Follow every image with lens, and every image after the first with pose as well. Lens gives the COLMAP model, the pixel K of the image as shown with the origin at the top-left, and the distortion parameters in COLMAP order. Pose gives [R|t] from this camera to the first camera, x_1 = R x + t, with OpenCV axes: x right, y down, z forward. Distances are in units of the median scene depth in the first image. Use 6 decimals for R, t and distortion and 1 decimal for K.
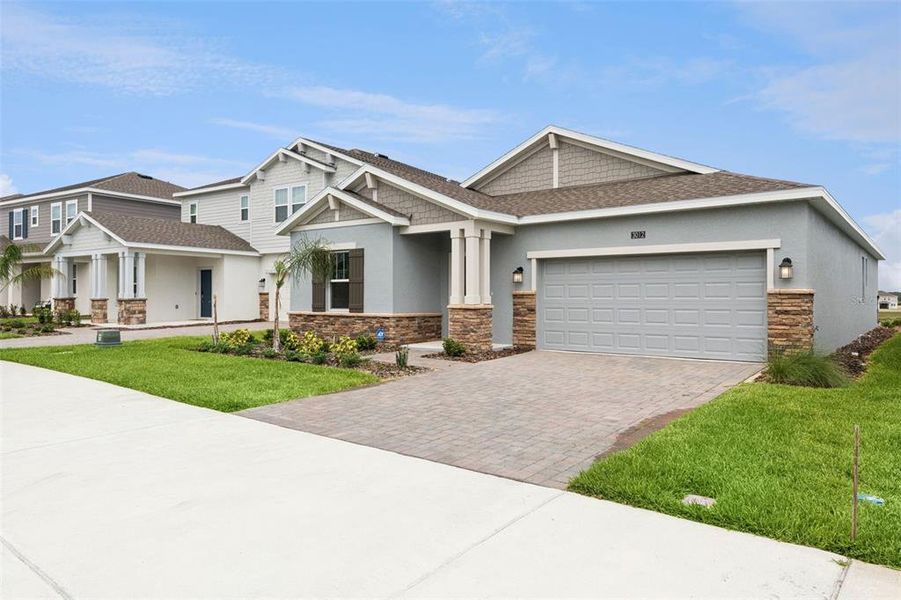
lens RADIAL K [[592.7, 0, 451.5], [0, 592.7, 298.8], [0, 0, 1]] dist [-0.019214, 0.008346]
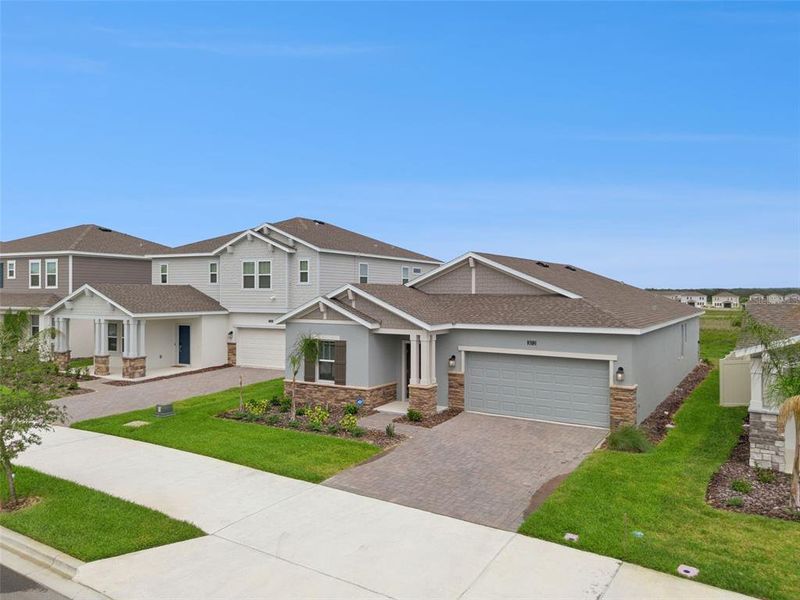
lens RADIAL K [[549.3, 0, 403.3], [0, 549.3, 296.8], [0, 0, 1]] dist [0.037864, -0.023142]
pose [[0.994376, 0.000050, 0.105903, -0.151282], [0.000513, 0.999986, -0.005287, -0.186782], [-0.105901, 0.005312, 0.994362, -0.355758]]
